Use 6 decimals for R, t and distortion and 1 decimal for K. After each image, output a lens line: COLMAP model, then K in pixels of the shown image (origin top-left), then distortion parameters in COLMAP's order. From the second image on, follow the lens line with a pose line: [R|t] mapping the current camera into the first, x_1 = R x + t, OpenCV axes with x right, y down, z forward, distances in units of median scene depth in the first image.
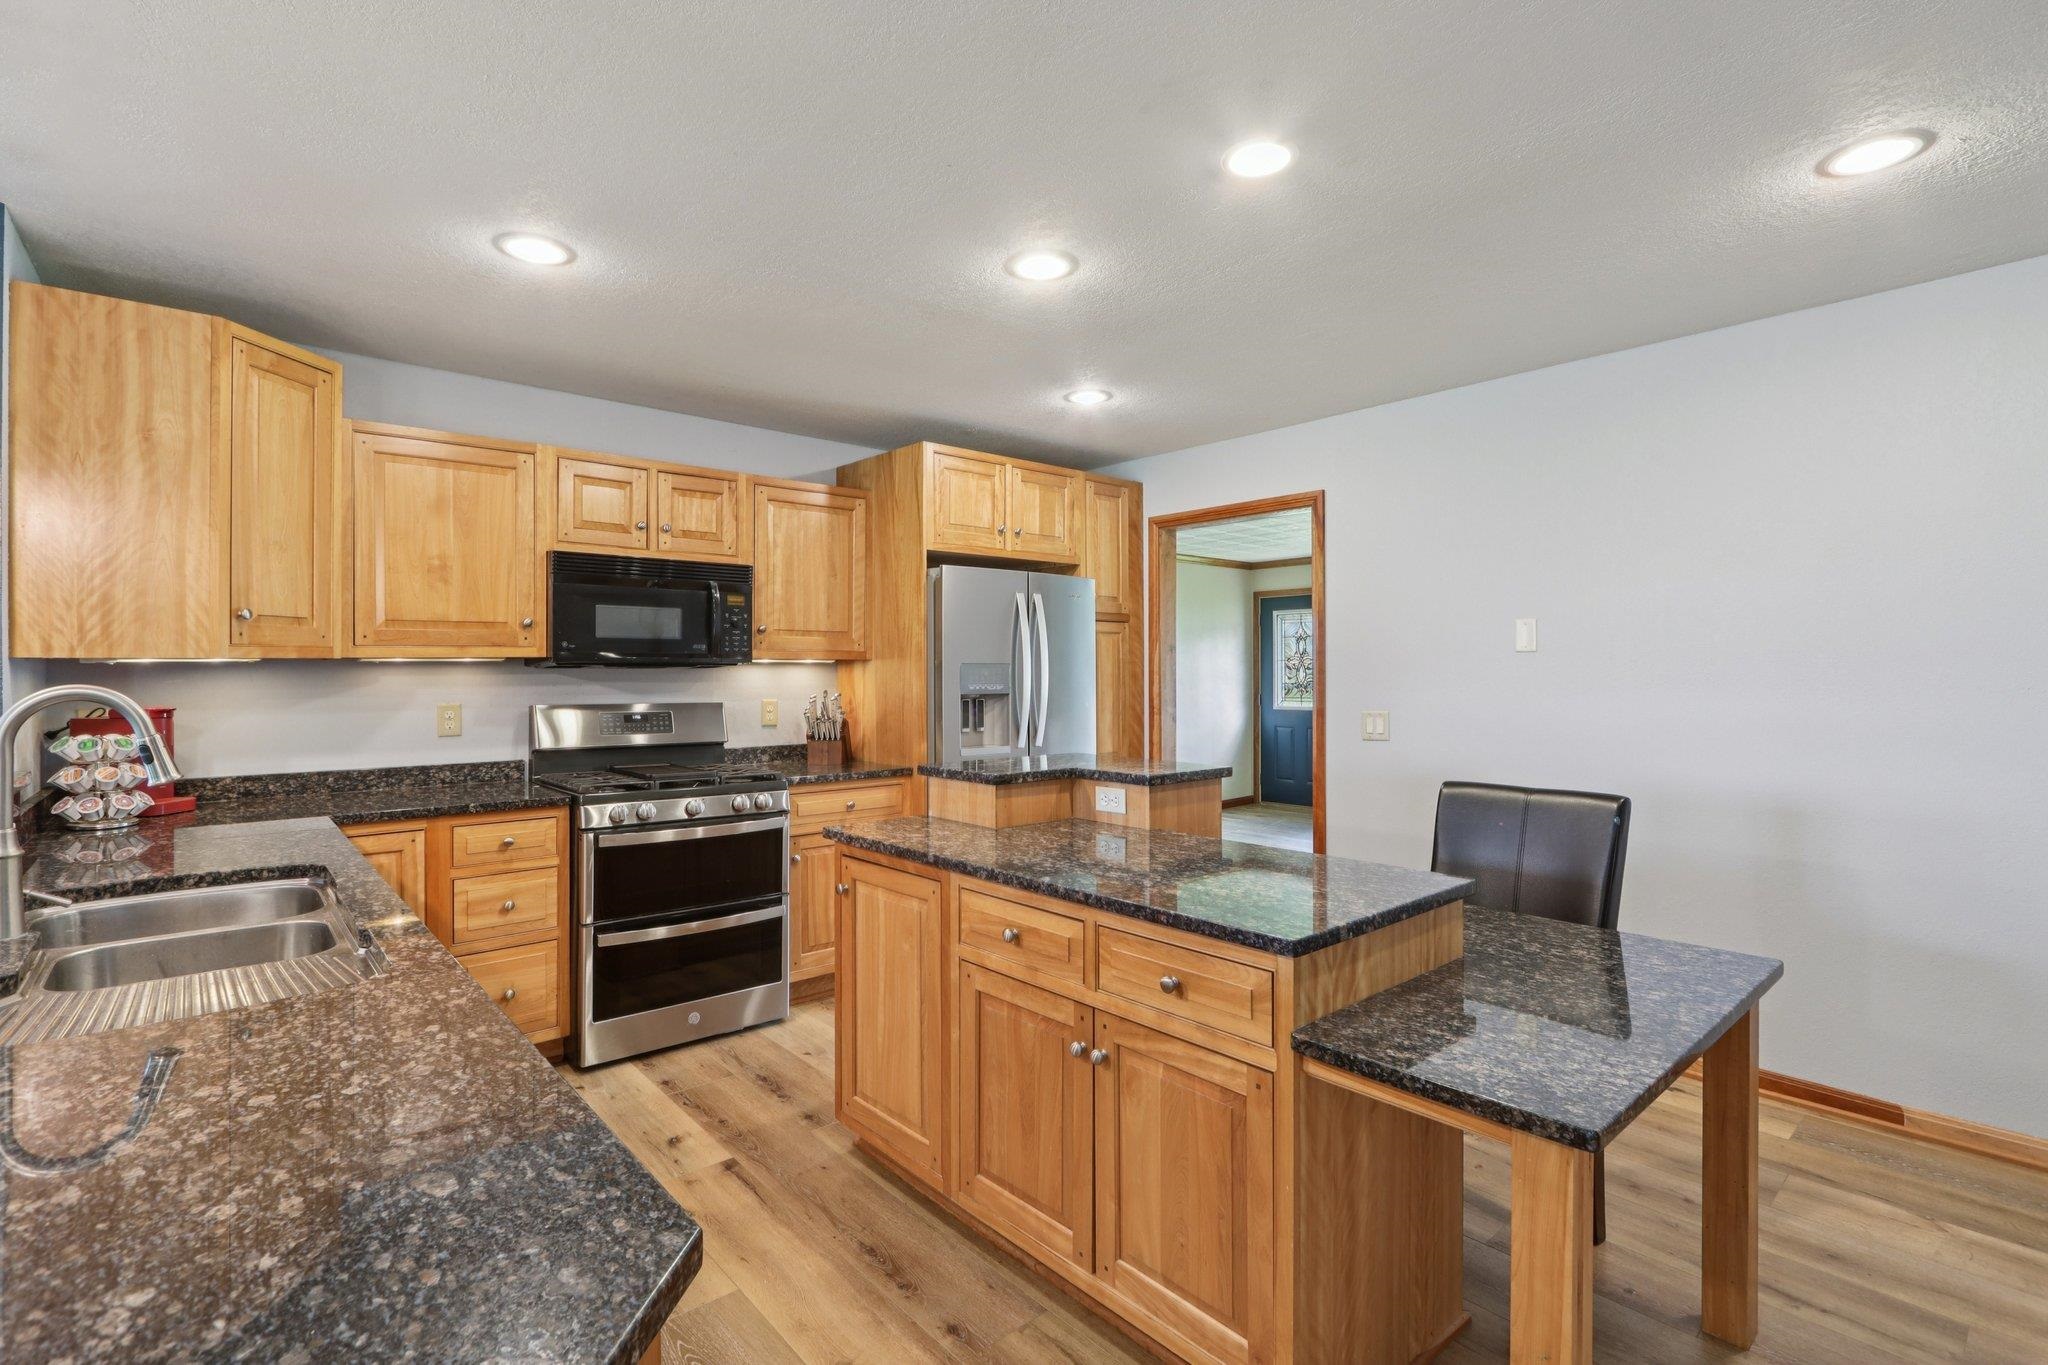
lens RADIAL K [[948.6, 0, 1018.7], [0, 948.6, 663.1], [0, 0, 1]] dist [-0.017665, 0.003692]
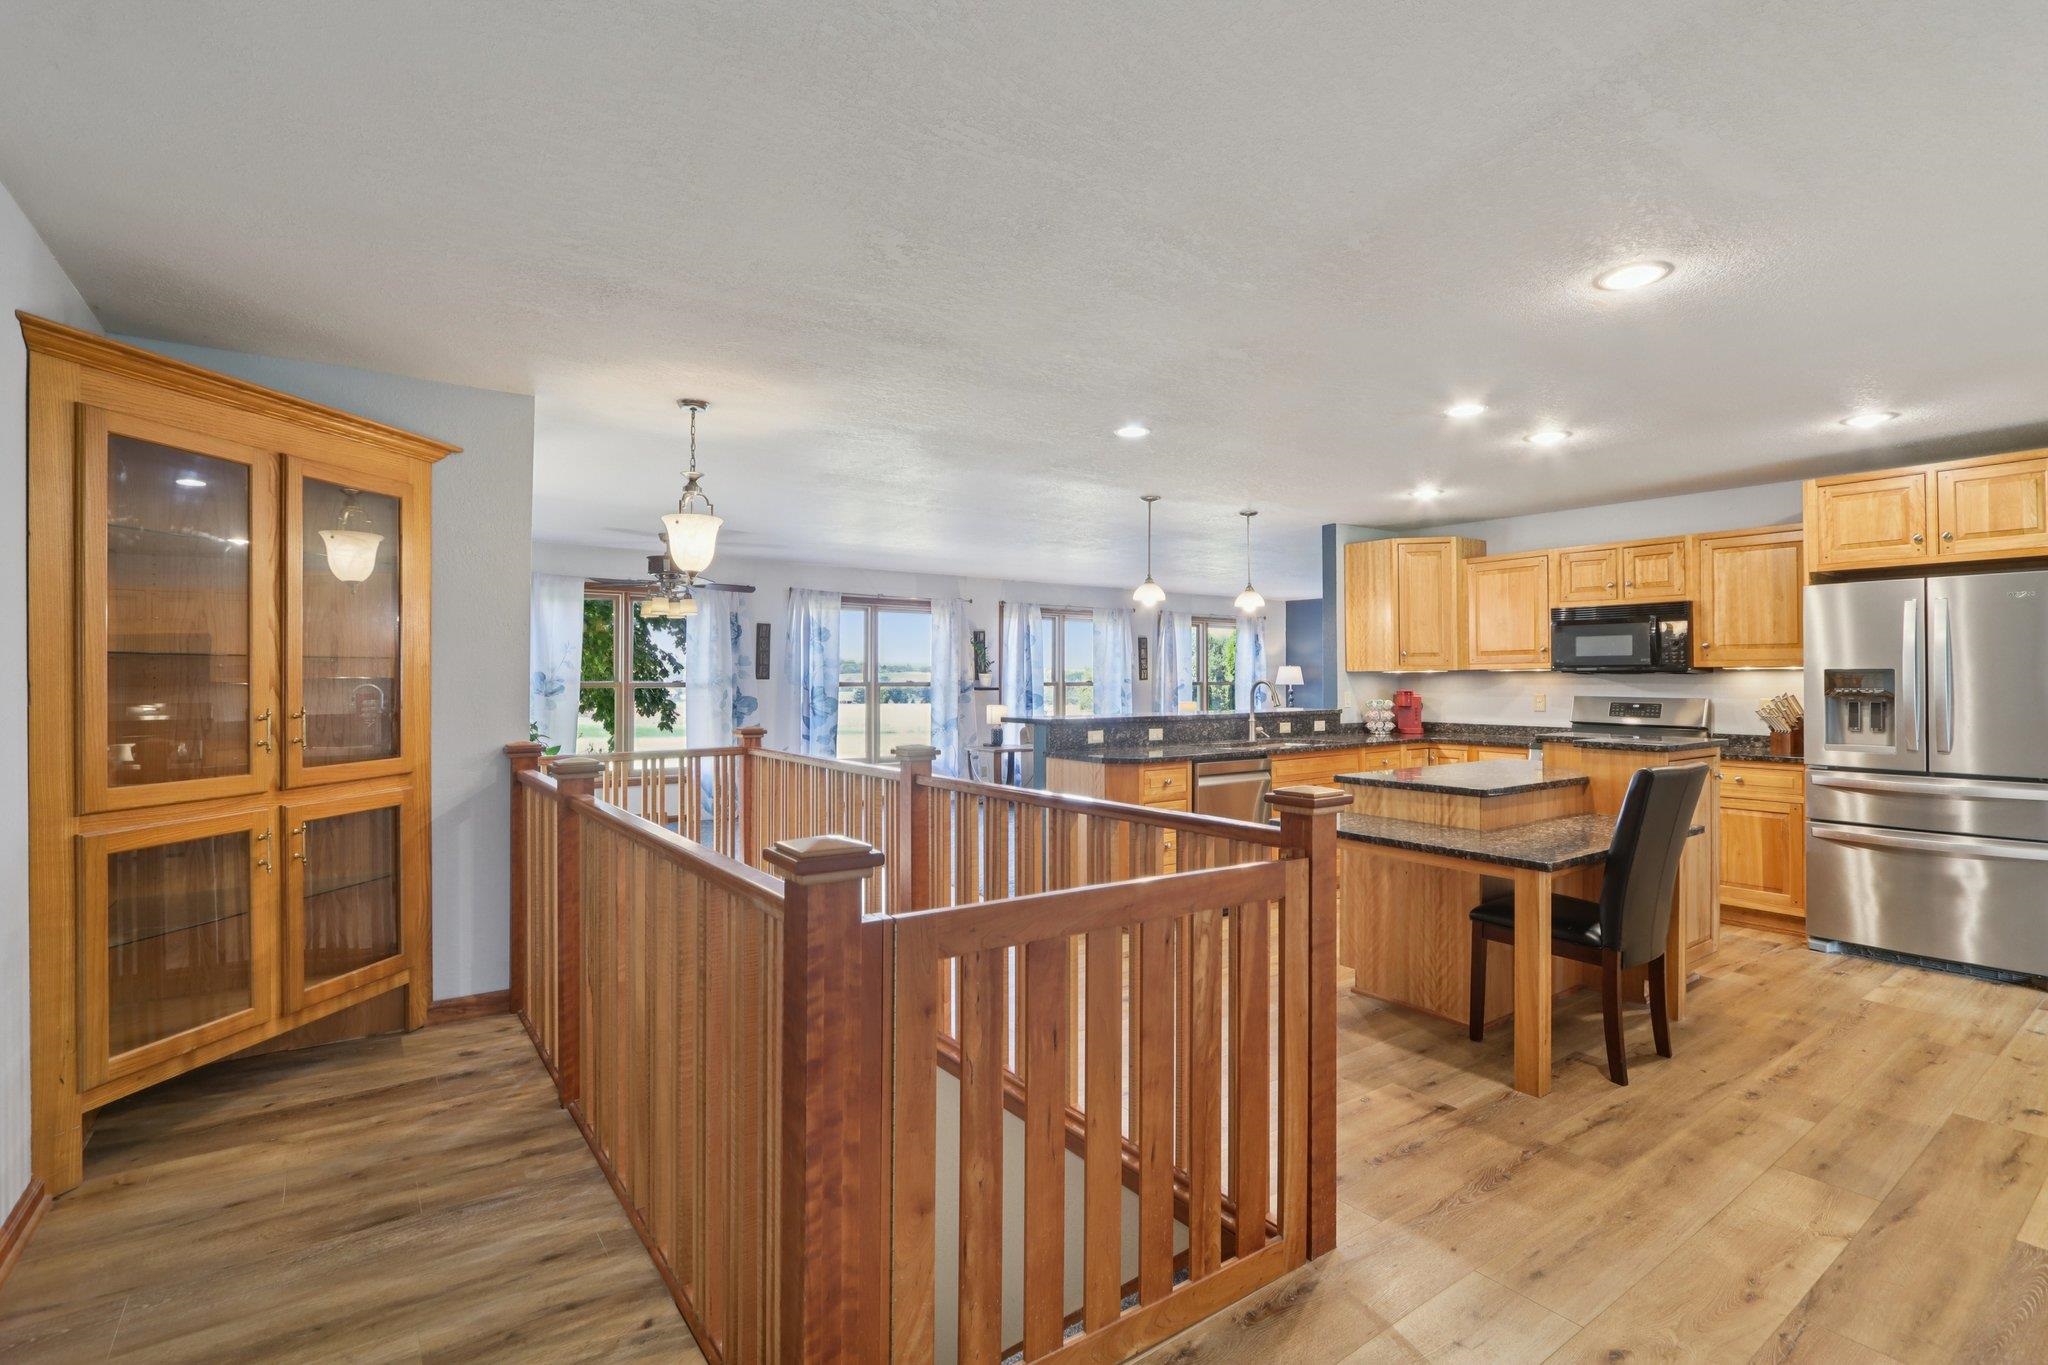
lens RADIAL K [[951.0, 0, 1027.6], [0, 951.0, 665.9], [0, 0, 1]] dist [-0.010106, 0.000952]
pose [[-0.076501, -0.010868, -0.997010, 1.506769], [0.007806, 0.999903, -0.011498, 0.002480], [0.997039, -0.008662, -0.076409, 0.166590]]
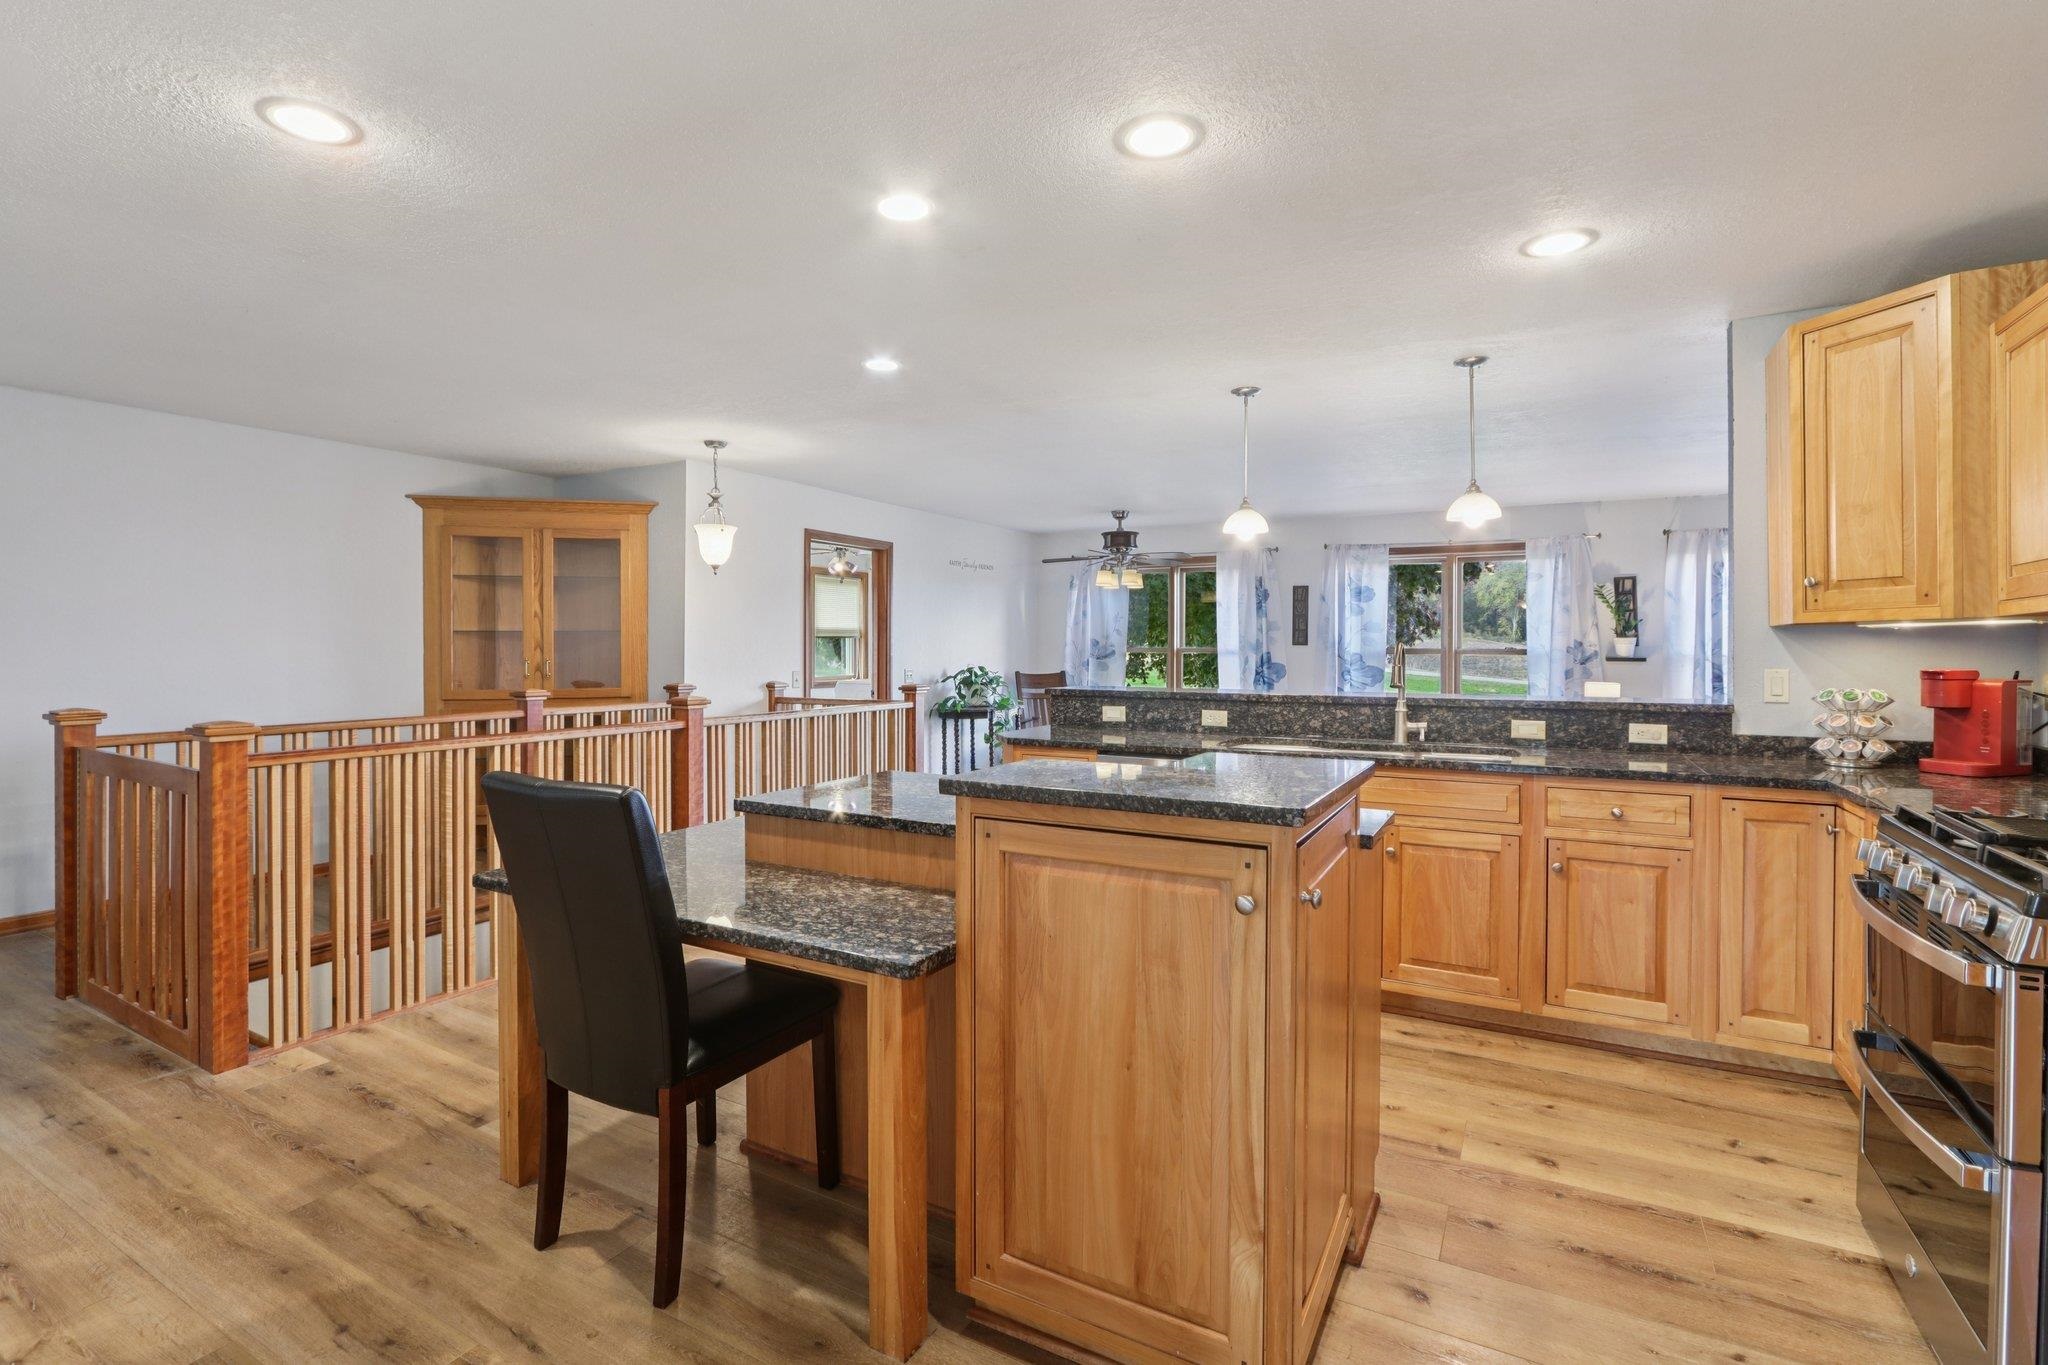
lens RADIAL K [[953.1, 0, 1014.1], [0, 953.1, 656.5], [0, 0, 1]] dist [-0.018073, 0.003490]
pose [[-0.940563, 0.004494, -0.339590, 0.357248], [0.003253, 0.999986, 0.004223, 0.022354], [0.339605, 0.002868, -0.940564, 1.460342]]
